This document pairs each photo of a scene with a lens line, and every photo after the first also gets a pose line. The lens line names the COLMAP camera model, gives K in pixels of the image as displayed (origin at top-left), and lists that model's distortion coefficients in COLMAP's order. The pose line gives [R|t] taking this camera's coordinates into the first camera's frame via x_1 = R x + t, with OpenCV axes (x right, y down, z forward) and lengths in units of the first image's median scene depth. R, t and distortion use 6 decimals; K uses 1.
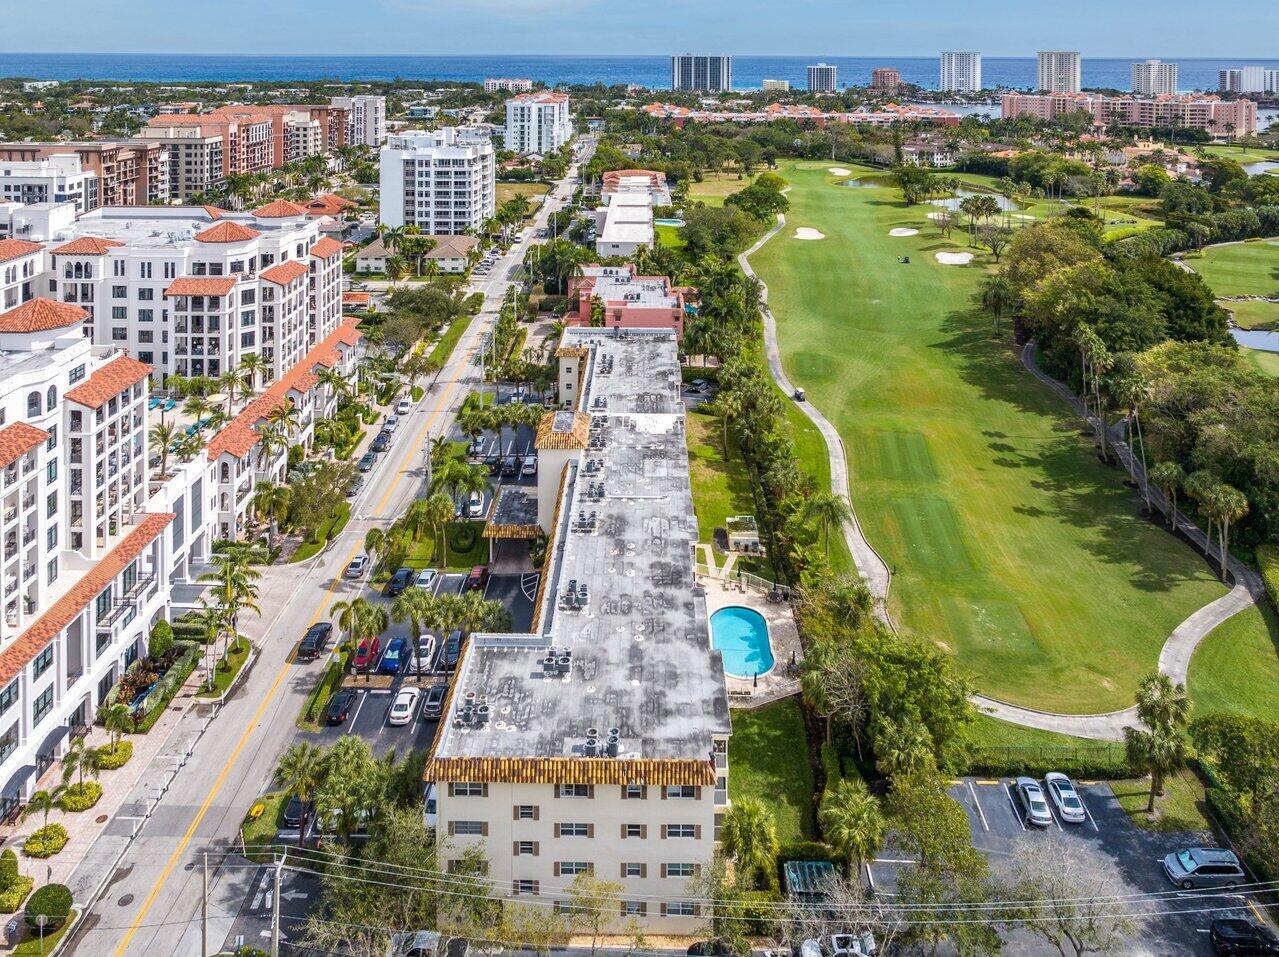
lens RADIAL K [[934.5, 0, 635.2], [0, 934.5, 378.8], [0, 0, 1]] dist [-0.045419, 0.055202]
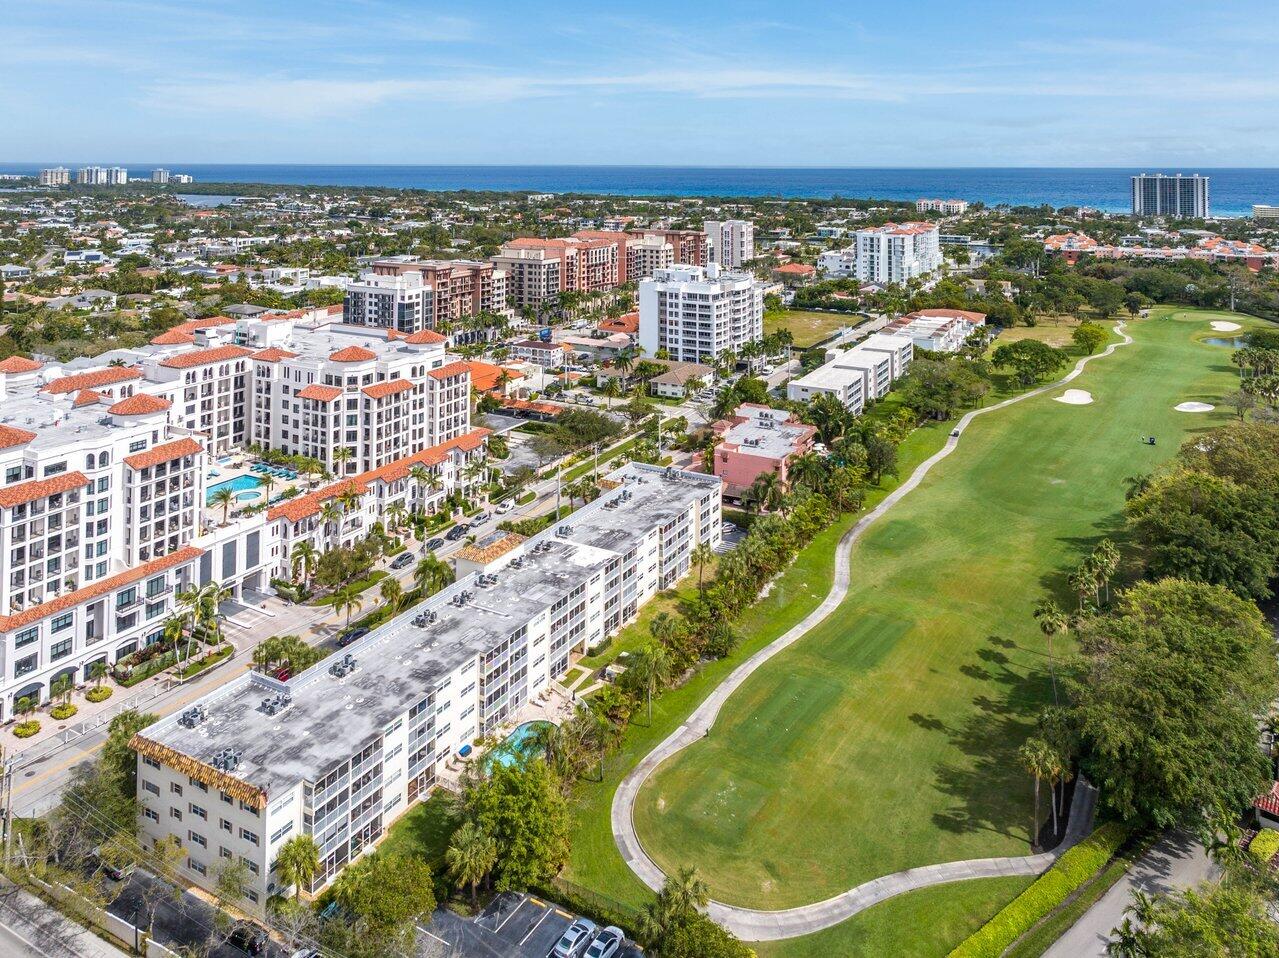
lens RADIAL K [[936.4, 0, 639.5], [0, 936.4, 479.0], [0, 0, 1]] dist [-0.014946, -0.000765]
pose [[0.878752, 0.150660, -0.452876, 0.267387], [-0.155552, 0.987467, 0.026675, -0.039220], [0.451219, 0.047005, 0.891174, 0.001761]]
